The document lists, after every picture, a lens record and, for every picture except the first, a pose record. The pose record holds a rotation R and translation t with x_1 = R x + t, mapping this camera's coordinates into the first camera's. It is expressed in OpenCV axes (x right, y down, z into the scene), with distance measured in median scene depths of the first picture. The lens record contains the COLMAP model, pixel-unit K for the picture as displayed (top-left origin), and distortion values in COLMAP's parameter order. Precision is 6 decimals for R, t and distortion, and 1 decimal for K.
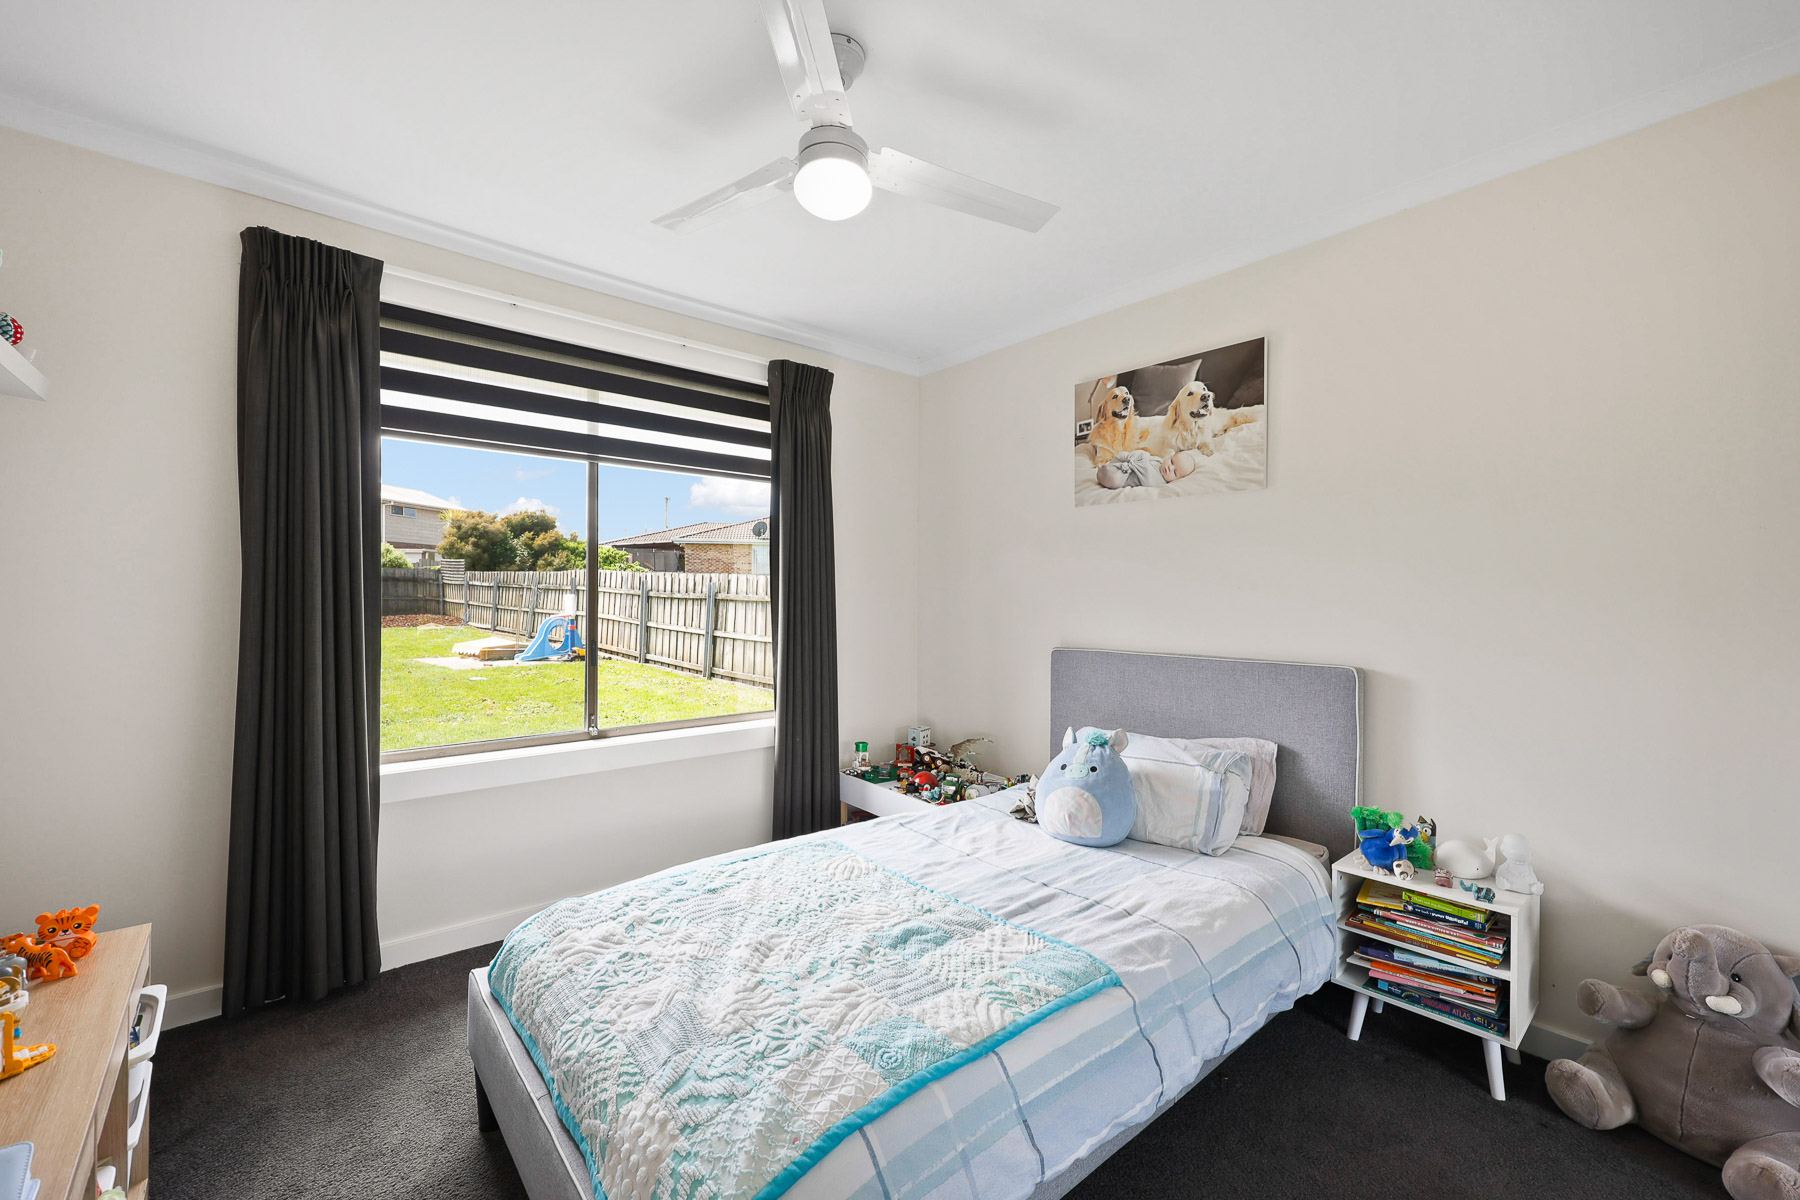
lens RADIAL K [[740.8, 0, 882.1], [0, 740.8, 606.1], [0, 0, 1]] dist [0.000717, -0.000671]
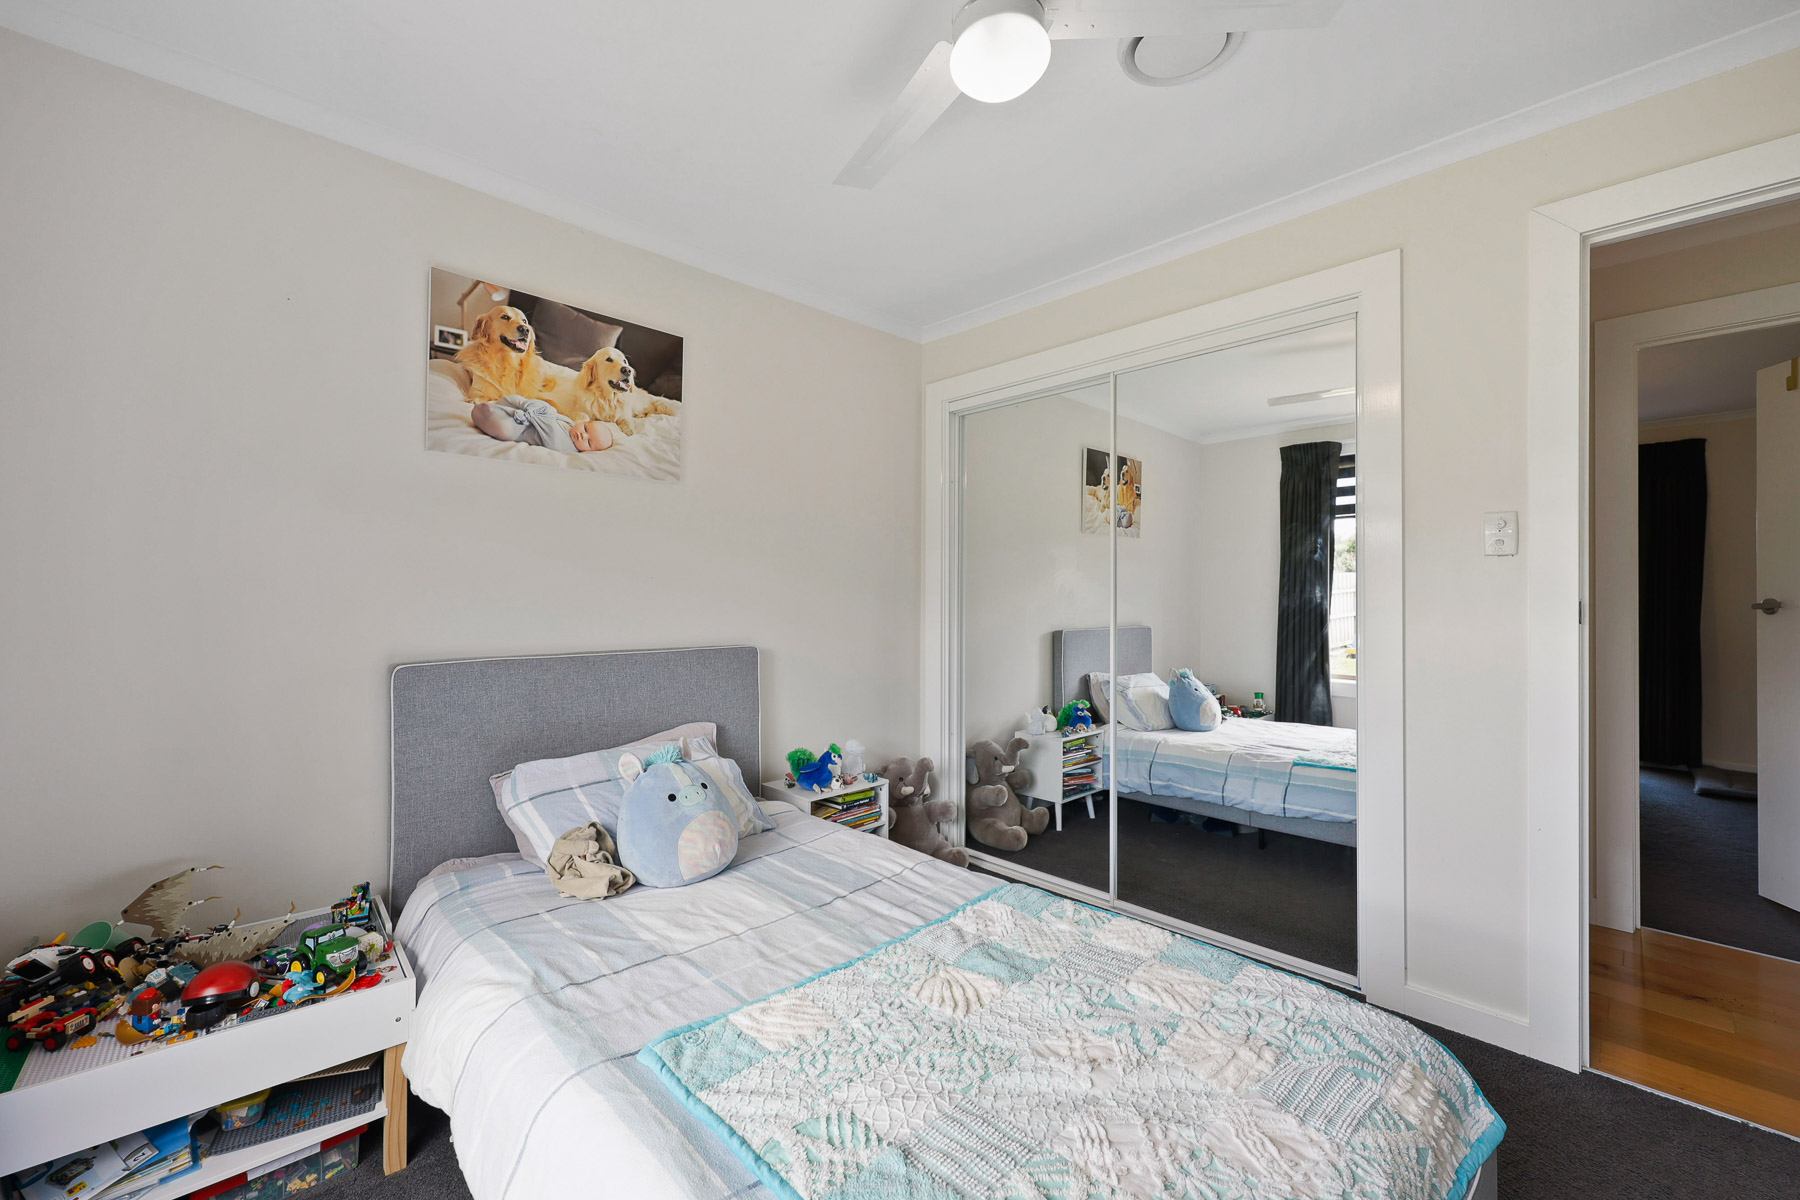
lens RADIAL K [[740.8, 0, 899.8], [0, 740.8, 604.3], [0, 0, 1]] dist [0.000717, -0.000671]
pose [[-0.099897, -0.006698, 0.994975, -0.493537], [0.015979, 0.999838, 0.008335, 0.006491], [-0.994870, 0.016731, -0.099773, 0.720420]]
